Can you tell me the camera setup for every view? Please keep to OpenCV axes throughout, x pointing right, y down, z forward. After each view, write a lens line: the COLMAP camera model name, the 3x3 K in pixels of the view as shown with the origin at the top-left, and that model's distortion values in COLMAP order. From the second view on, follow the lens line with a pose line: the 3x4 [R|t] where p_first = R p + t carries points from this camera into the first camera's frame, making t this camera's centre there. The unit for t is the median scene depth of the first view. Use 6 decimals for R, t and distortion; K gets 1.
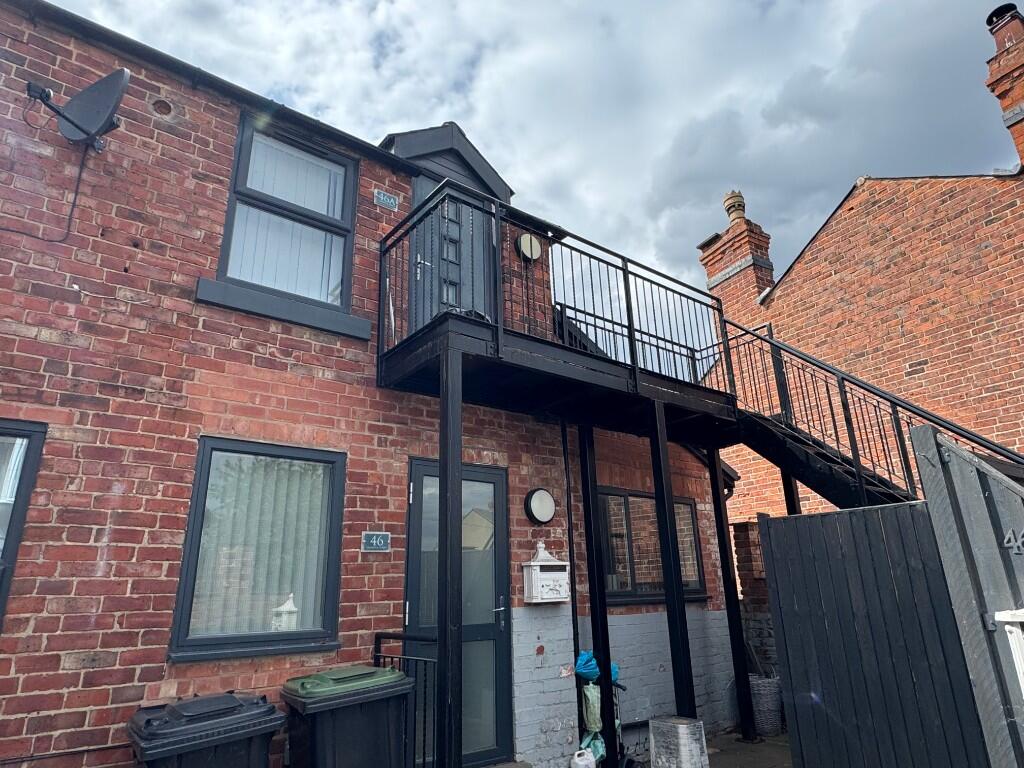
lens RADIAL K [[627.0, 0, 512.0], [0, 627.0, 384.0], [0, 0, 1]] dist [0.018451, -0.003982]
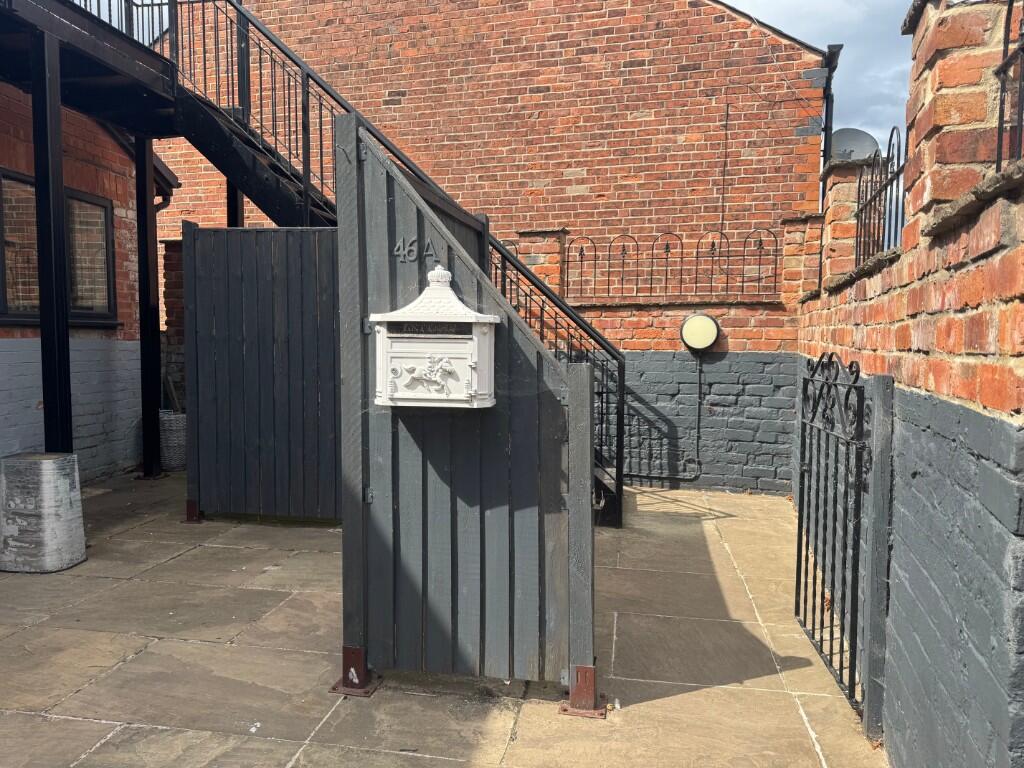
lens RADIAL K [[735.2, 0, 501.9], [0, 735.2, 383.8], [0, 0, 1]] dist [0.072307, -0.059800]
pose [[0.747964, -0.005788, 0.663714, 0.048636], [-0.238187, 0.931016, 0.276542, 0.031211], [-0.619529, -0.364931, 0.694989, 0.004512]]
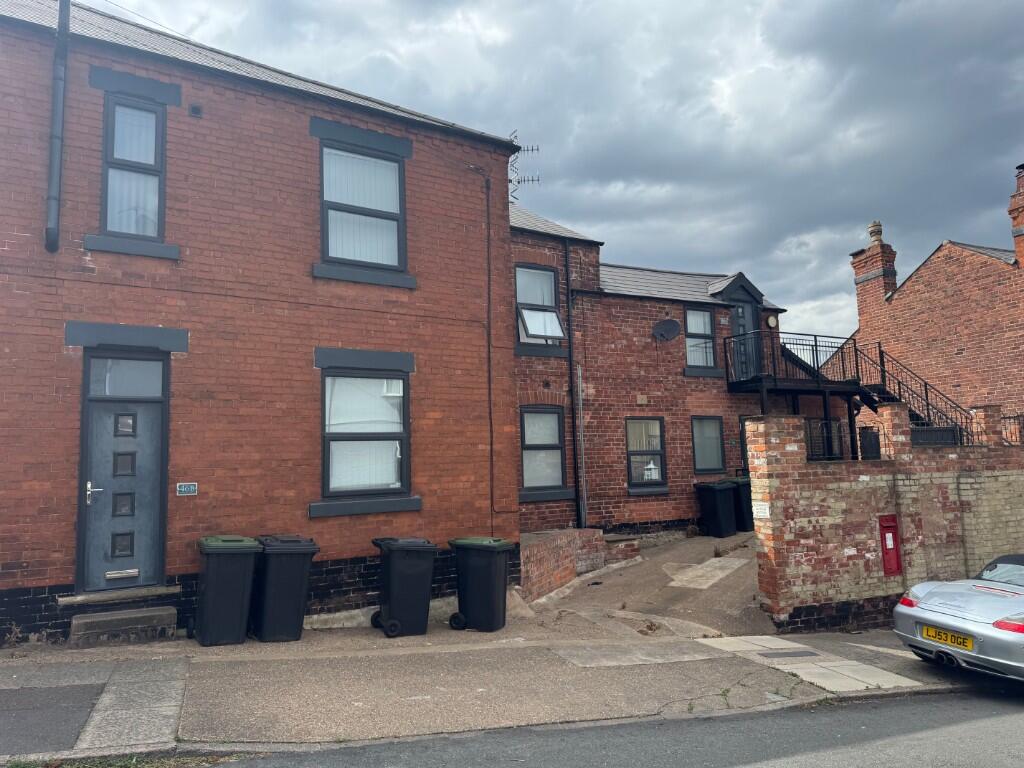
lens RADIAL K [[735.2, 0, 501.9], [0, 735.2, 383.8], [0, 0, 1]] dist [0.072307, -0.059800]
pose [[0.988304, -0.021901, -0.150917, -0.561730], [0.054530, 0.974955, 0.215614, -0.644252], [0.142415, -0.221321, 0.964746, -1.923628]]
